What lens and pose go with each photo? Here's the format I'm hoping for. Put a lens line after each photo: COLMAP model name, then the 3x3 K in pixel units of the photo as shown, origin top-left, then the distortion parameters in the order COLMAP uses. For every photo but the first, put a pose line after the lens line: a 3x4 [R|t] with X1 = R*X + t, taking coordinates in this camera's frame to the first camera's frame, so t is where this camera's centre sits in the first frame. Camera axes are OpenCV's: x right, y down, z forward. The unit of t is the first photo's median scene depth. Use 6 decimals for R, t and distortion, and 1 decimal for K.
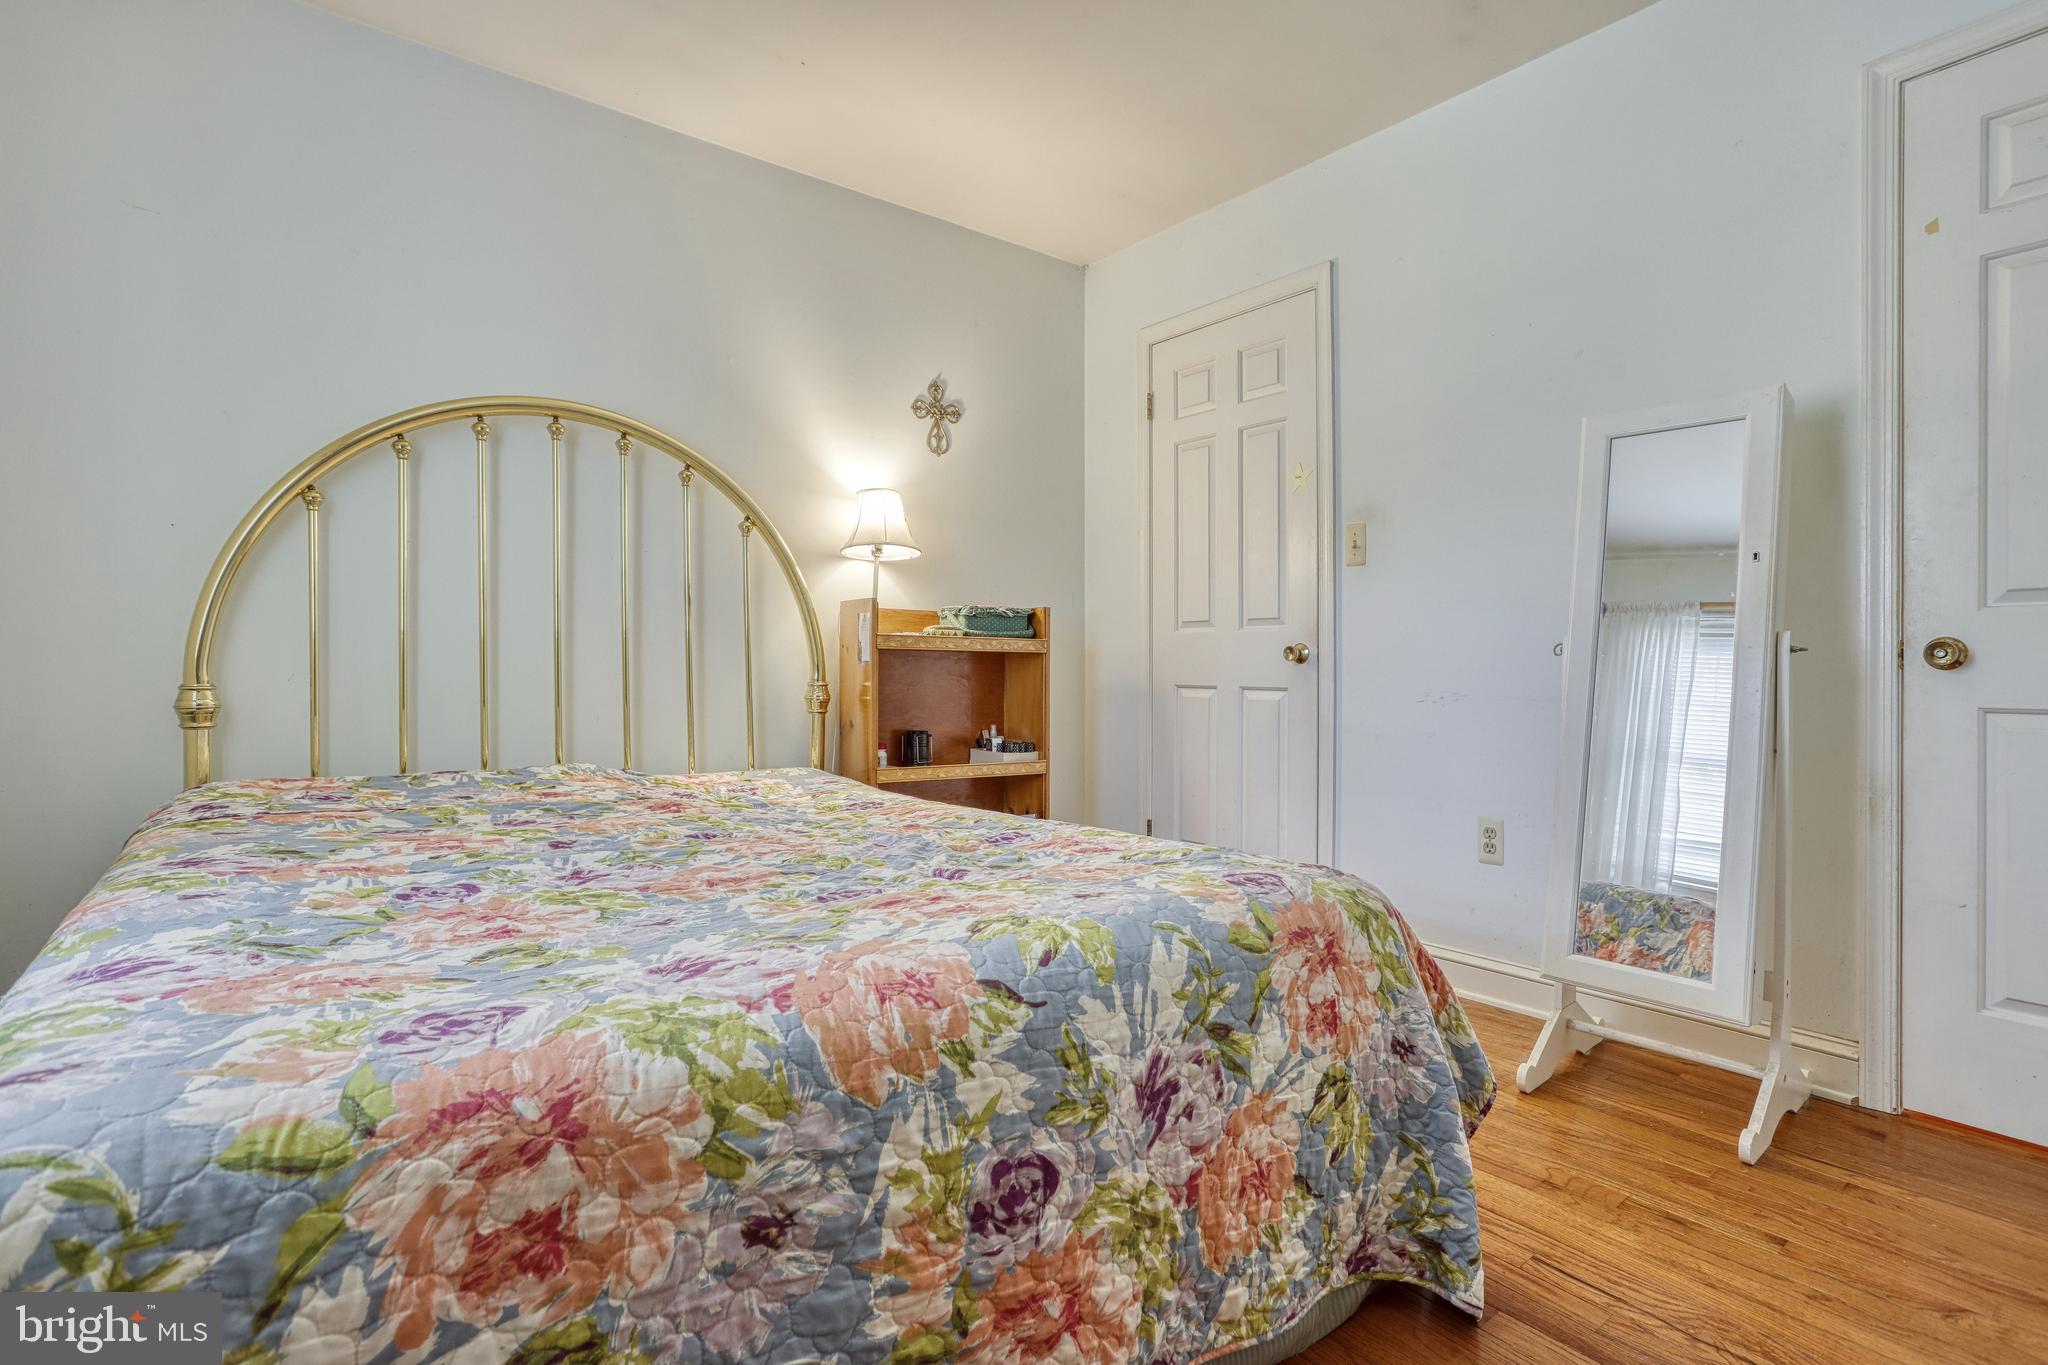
lens RADIAL K [[1012.4, 0, 1026.9], [0, 1012.4, 675.6], [0, 0, 1]] dist [-0.077798, 0.049667]
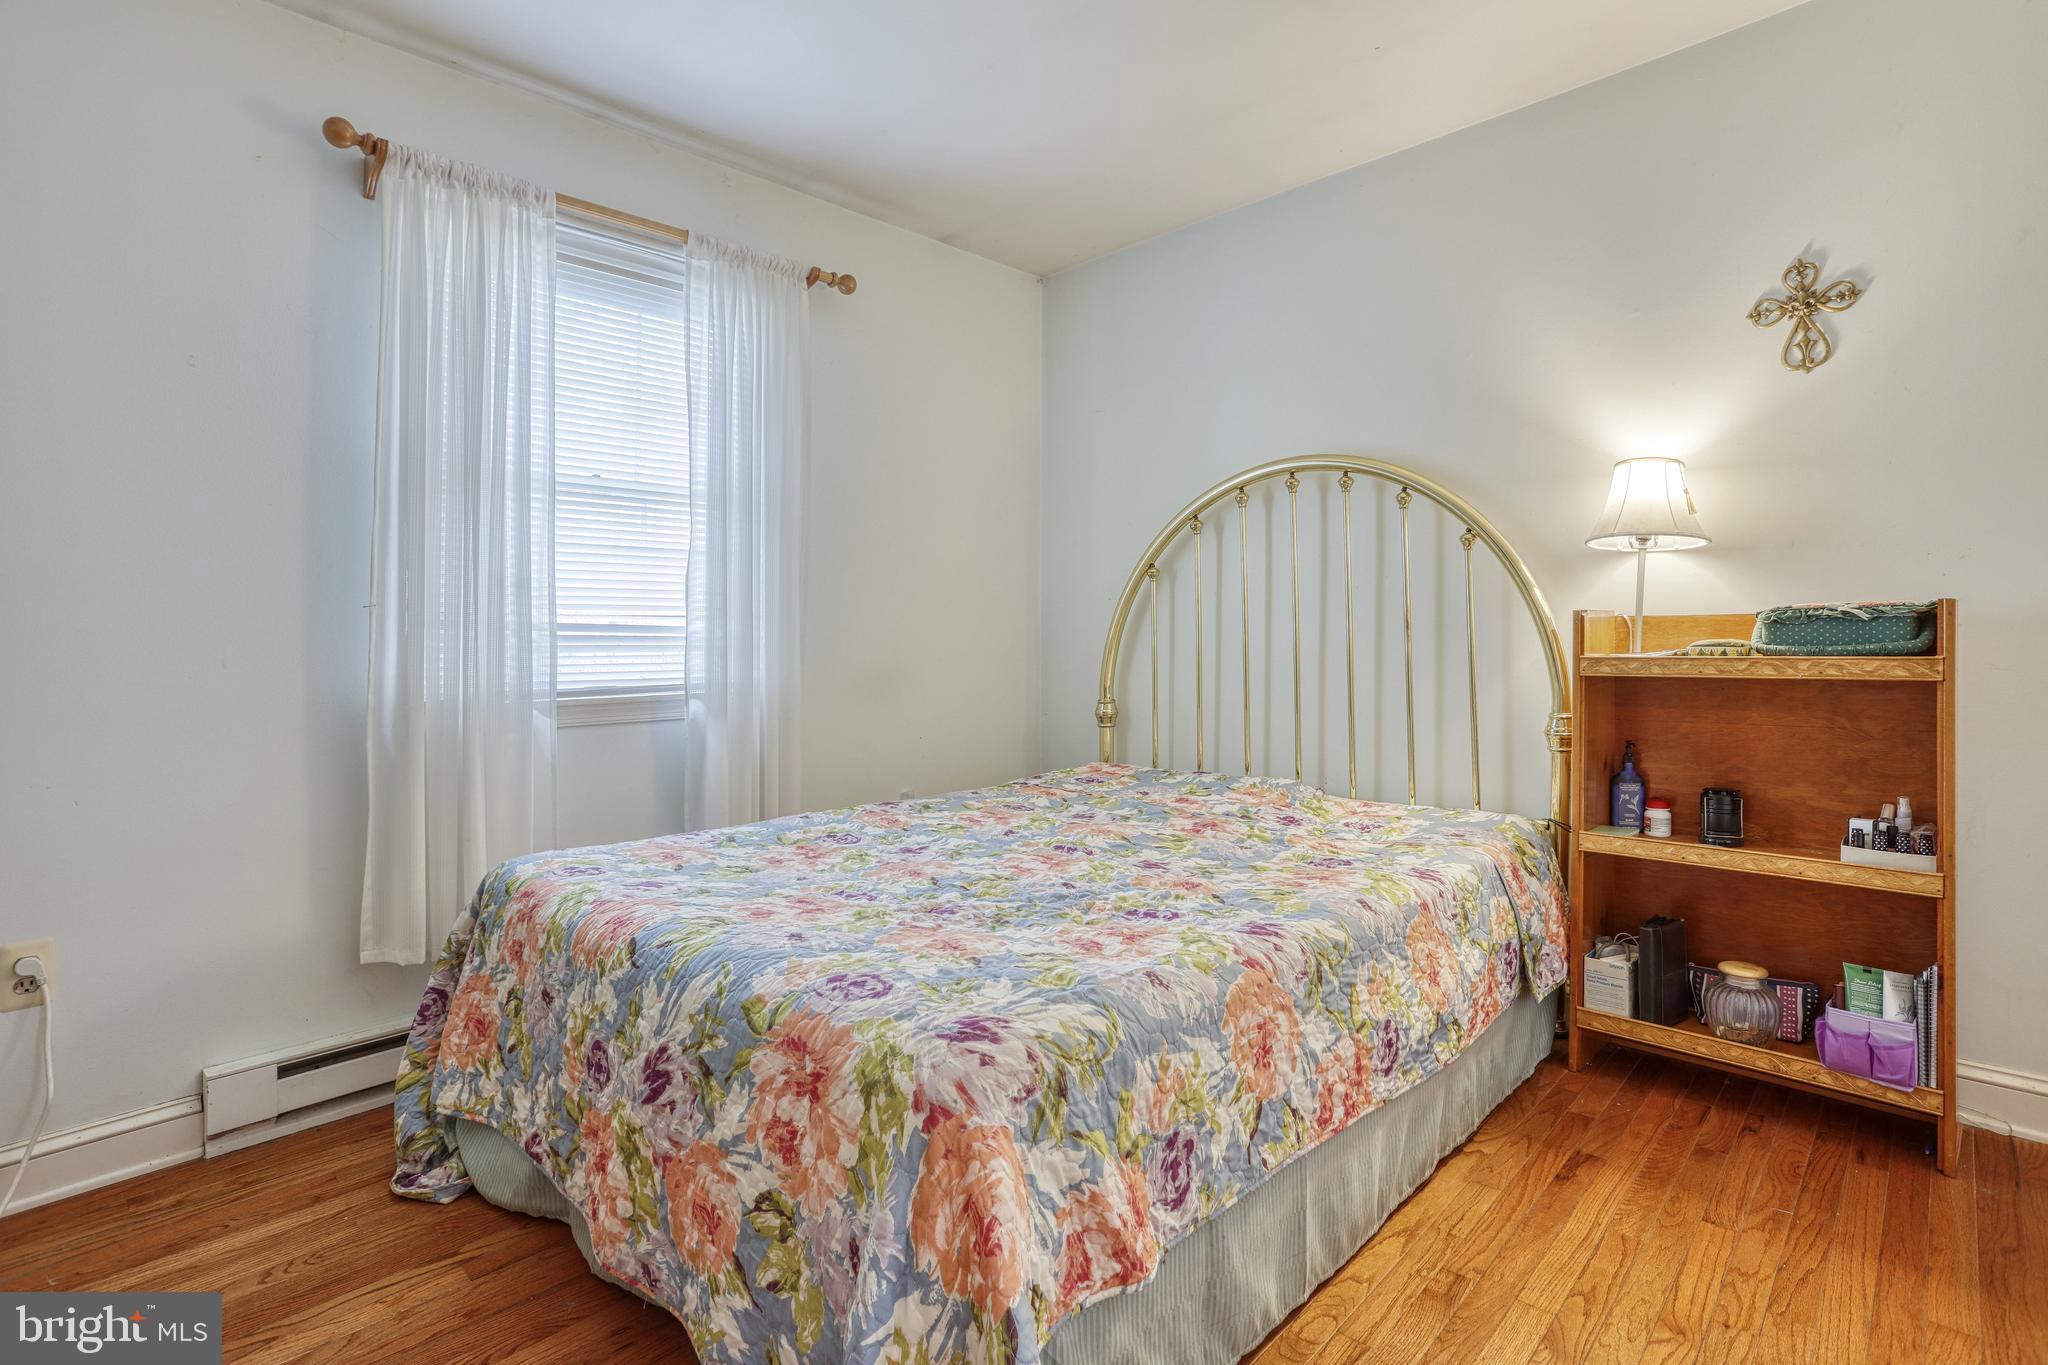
lens RADIAL K [[976.9, 0, 1024.1], [0, 976.9, 670.3], [0, 0, 1]] dist [-0.057337, 0.026466]
pose [[0.128627, 0.013277, -0.991604, 0.549196], [0.011604, 0.999822, 0.014892, -0.049032], [0.991625, -0.013422, 0.128450, 0.501848]]
